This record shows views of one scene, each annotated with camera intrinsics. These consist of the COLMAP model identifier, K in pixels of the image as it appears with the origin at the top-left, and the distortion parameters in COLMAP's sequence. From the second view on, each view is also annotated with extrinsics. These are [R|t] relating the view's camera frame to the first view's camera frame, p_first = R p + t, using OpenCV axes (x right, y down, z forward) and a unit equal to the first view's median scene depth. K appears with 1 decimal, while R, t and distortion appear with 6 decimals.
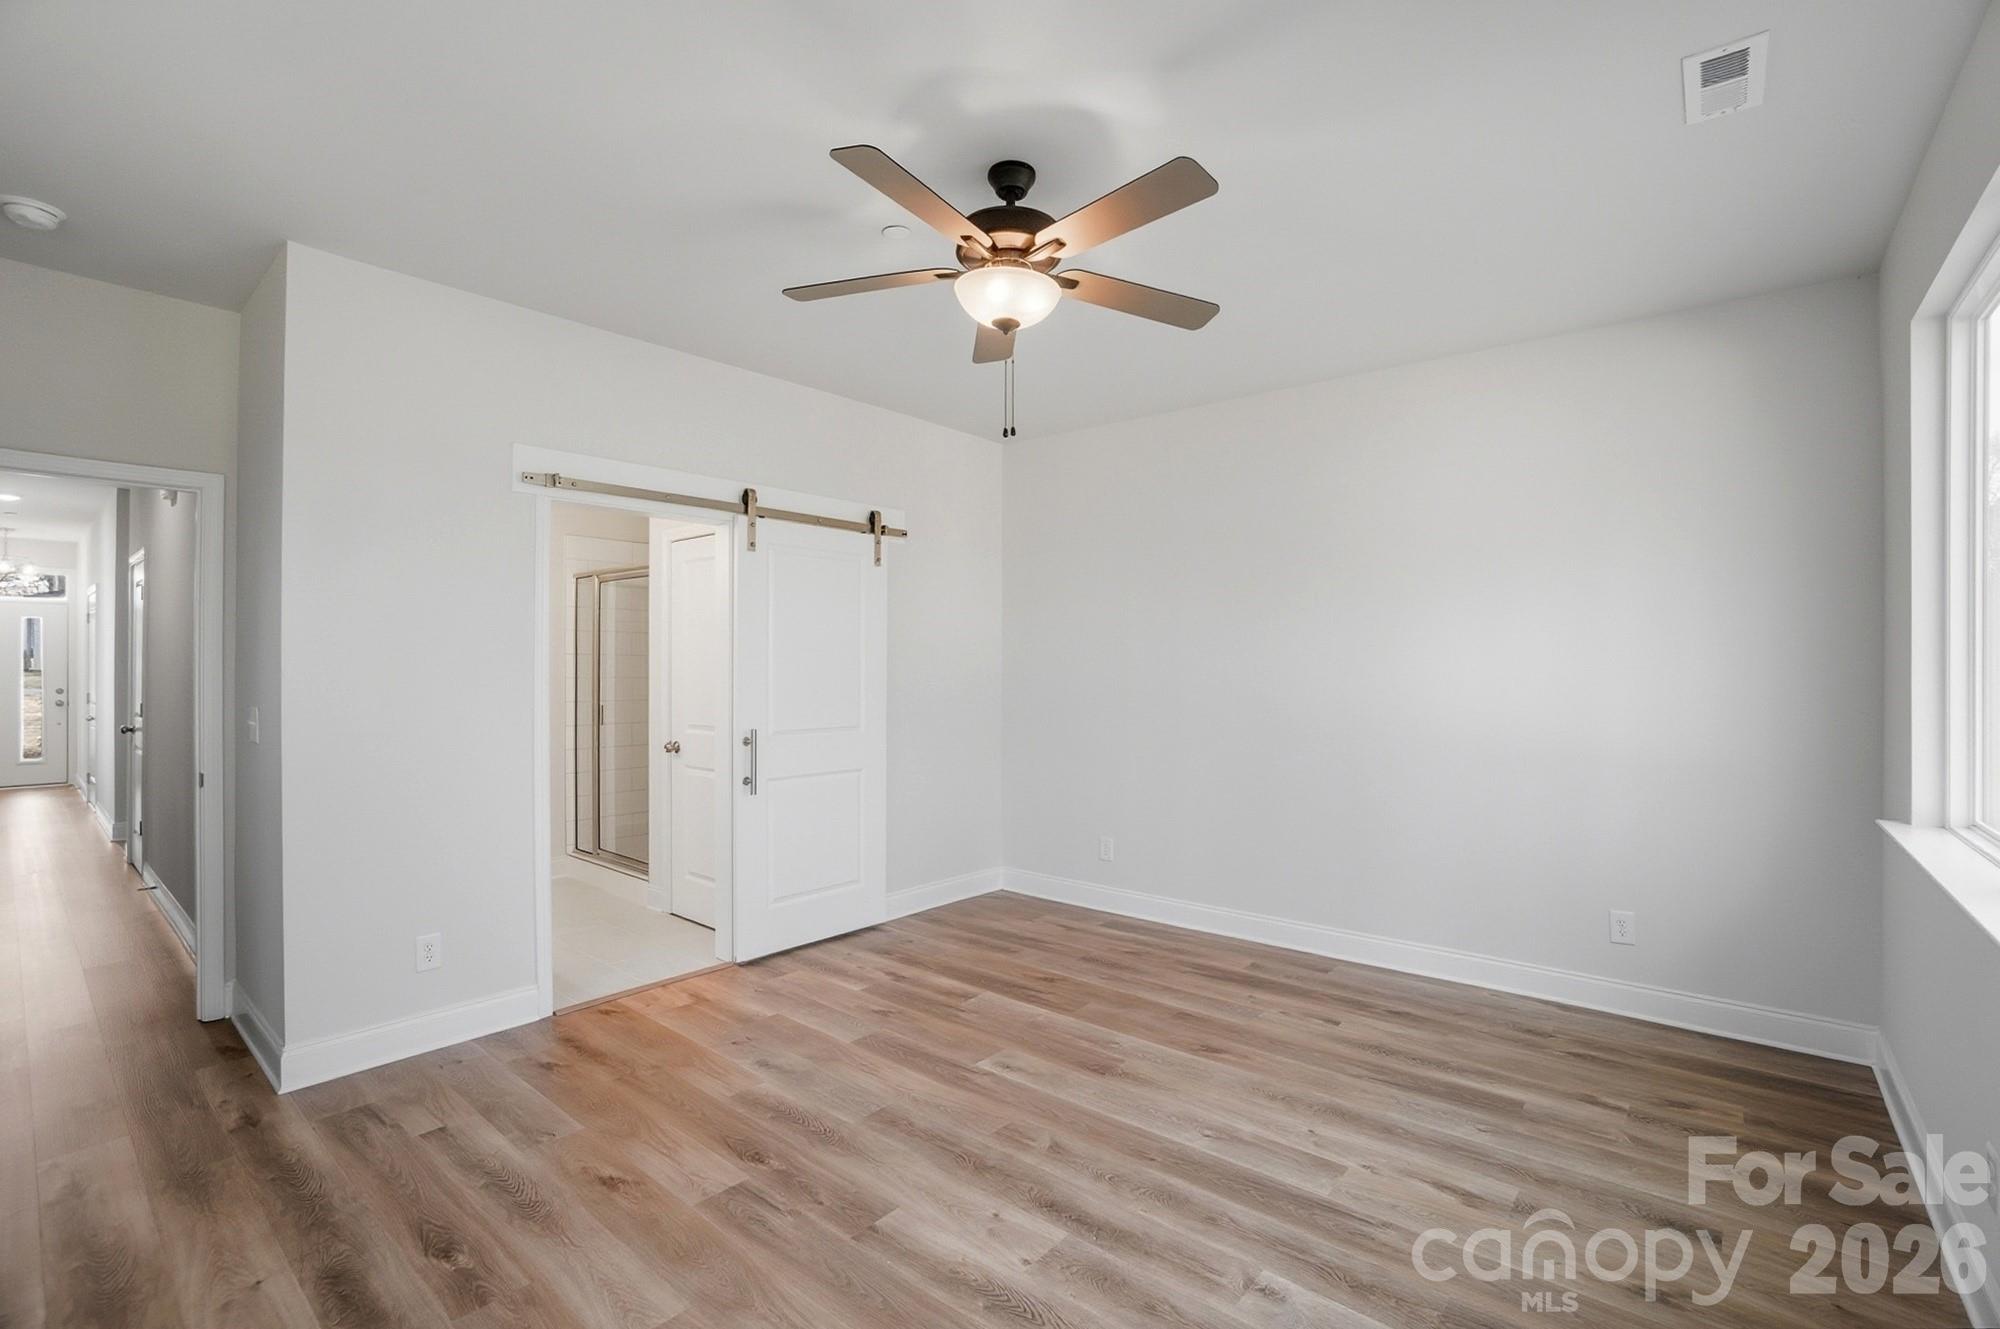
lens RADIAL K [[886.8, 0, 999.2], [0, 886.8, 669.4], [0, 0, 1]] dist [-0.064226, 0.025006]
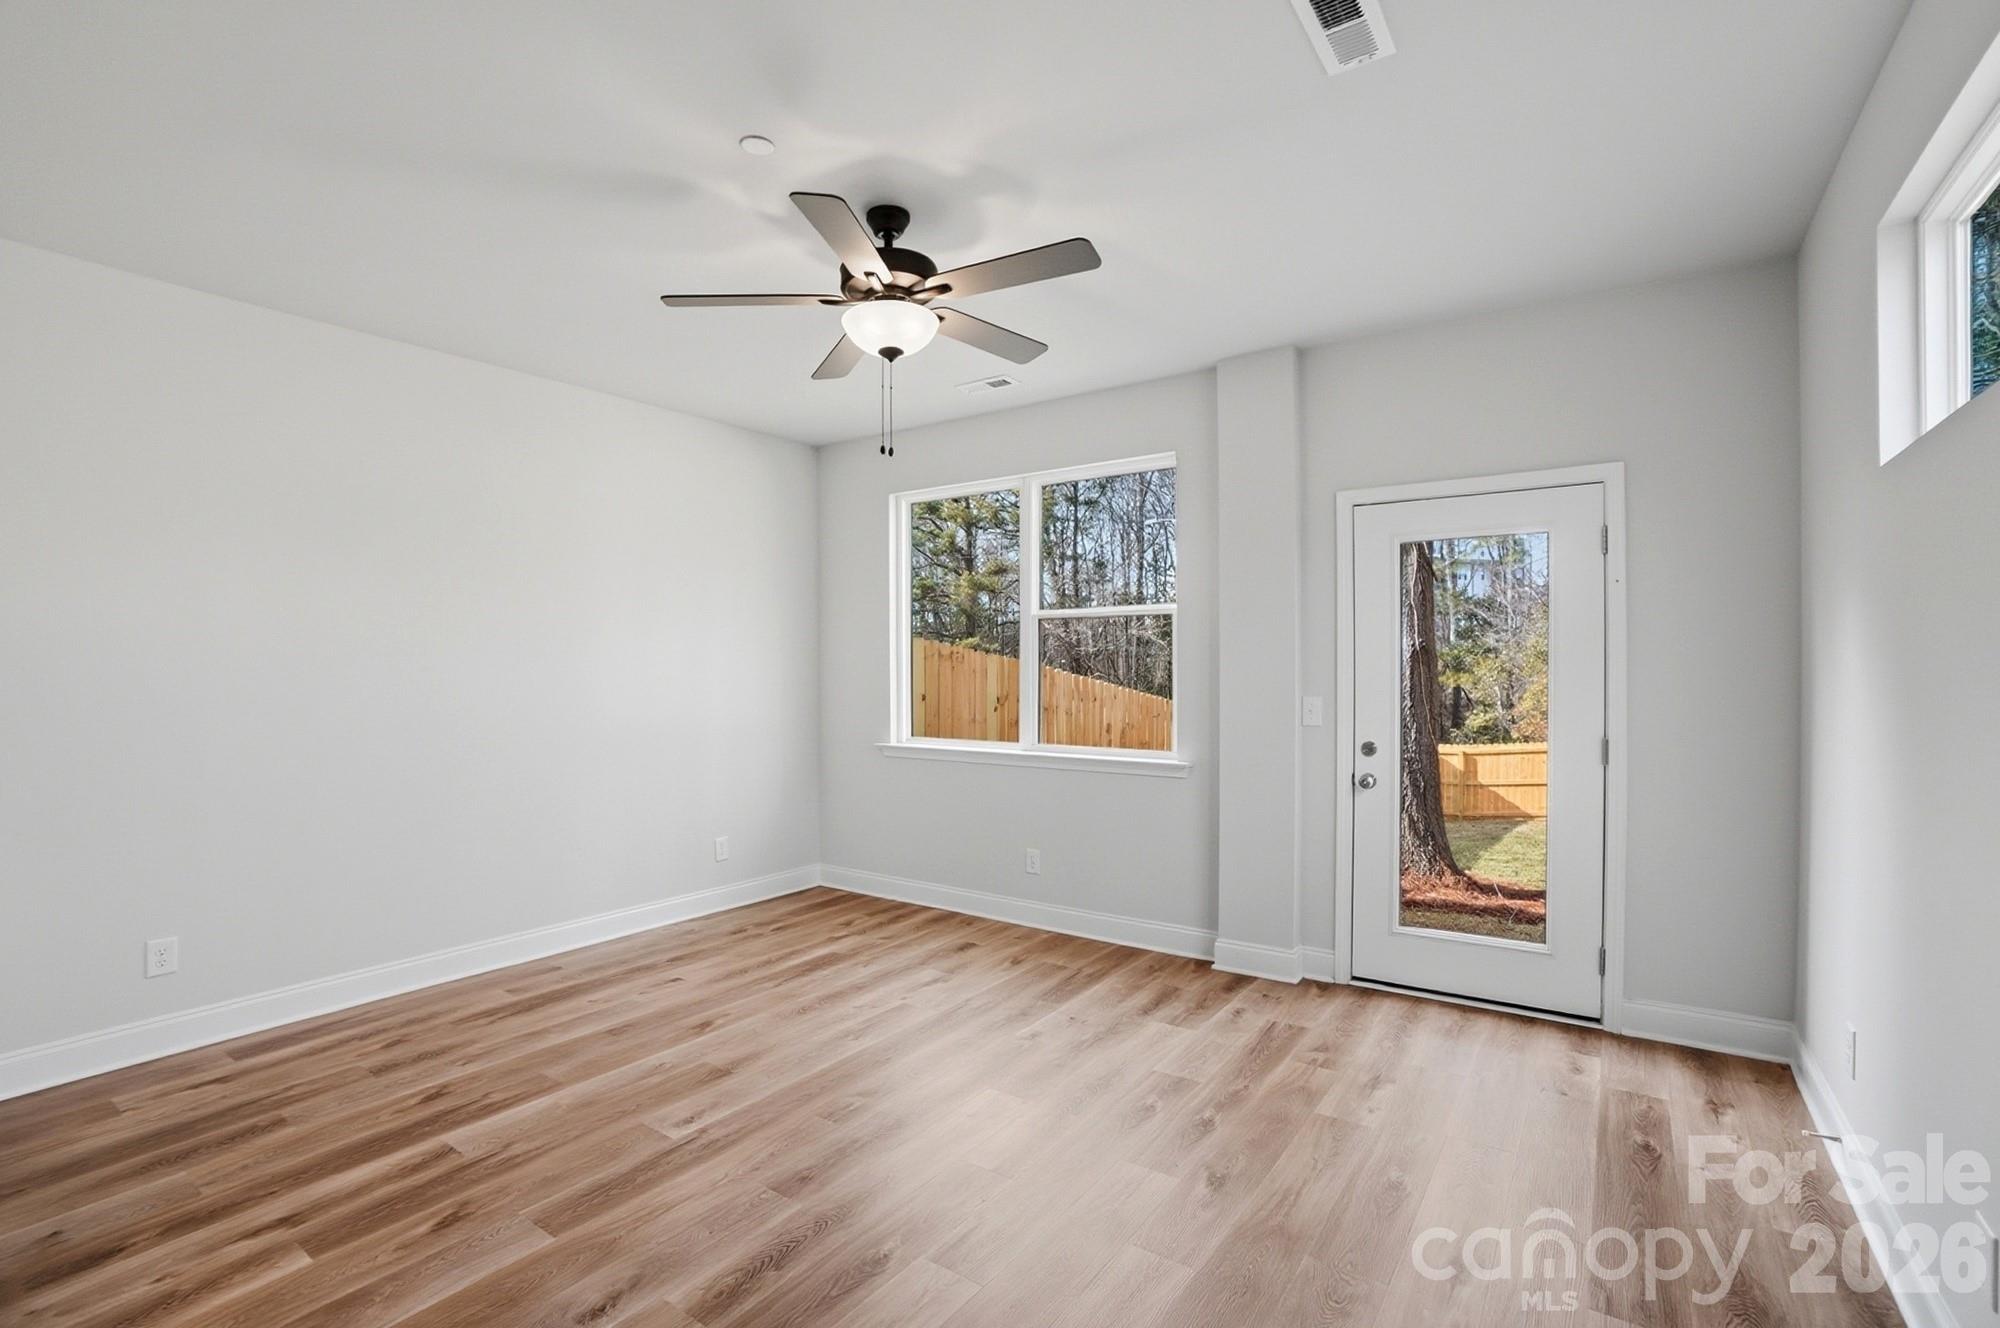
lens RADIAL K [[886.8, 0, 999.2], [0, 886.8, 668.9], [0, 0, 1]] dist [-0.064226, 0.025006]
pose [[-0.081607, -0.001968, 0.996663, -0.764024], [0.002589, 0.999994, 0.002187, -0.001880], [-0.996661, 0.002759, -0.081601, 0.654274]]
